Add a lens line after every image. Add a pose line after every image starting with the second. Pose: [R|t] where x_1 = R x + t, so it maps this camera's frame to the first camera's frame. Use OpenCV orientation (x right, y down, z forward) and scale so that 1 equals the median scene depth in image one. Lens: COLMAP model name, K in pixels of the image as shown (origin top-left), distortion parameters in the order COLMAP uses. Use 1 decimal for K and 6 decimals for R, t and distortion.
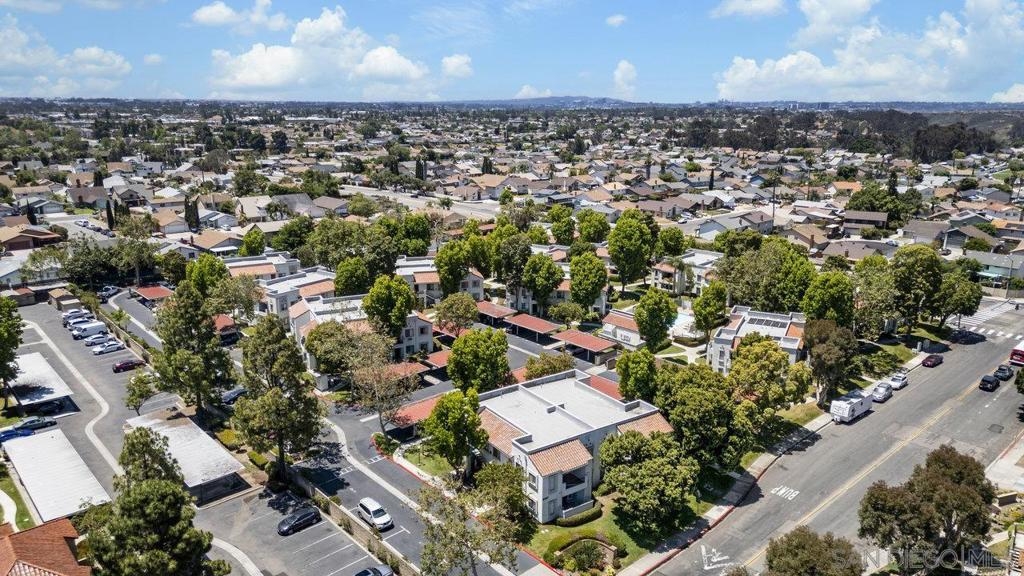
lens RADIAL K [[745.2, 0, 512.0], [0, 745.2, 288.0], [0, 0, 1]] dist [0.156103, -0.295924]
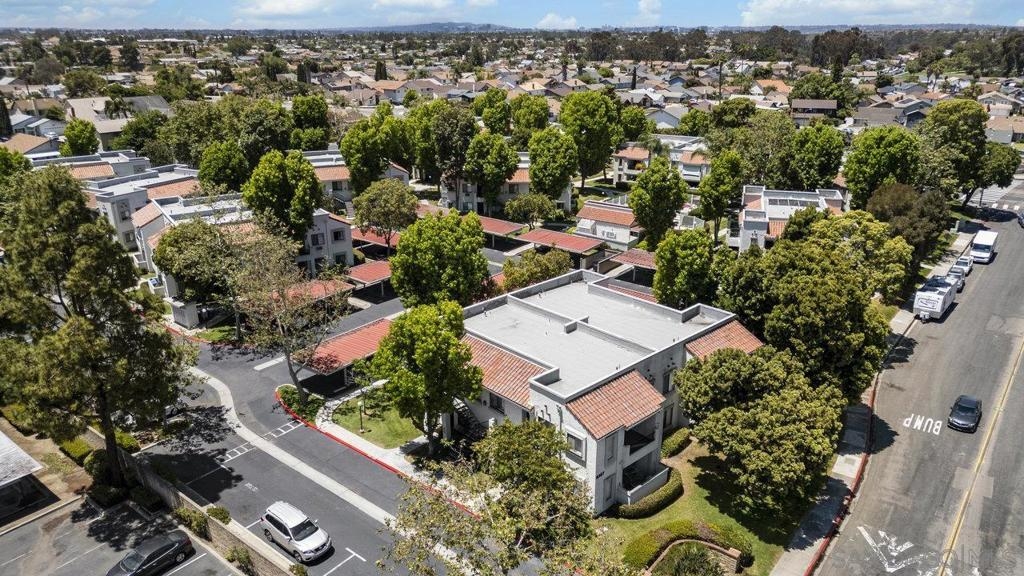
lens RADIAL K [[733.3, 0, 512.0], [0, 733.3, 288.0], [0, 0, 1]] dist [0.083337, -0.072415]
pose [[0.987811, -0.060596, 0.143380, -0.065023], [0.048384, 0.995017, 0.087182, 0.058061], [-0.147948, -0.079182, 0.985820, 0.320356]]
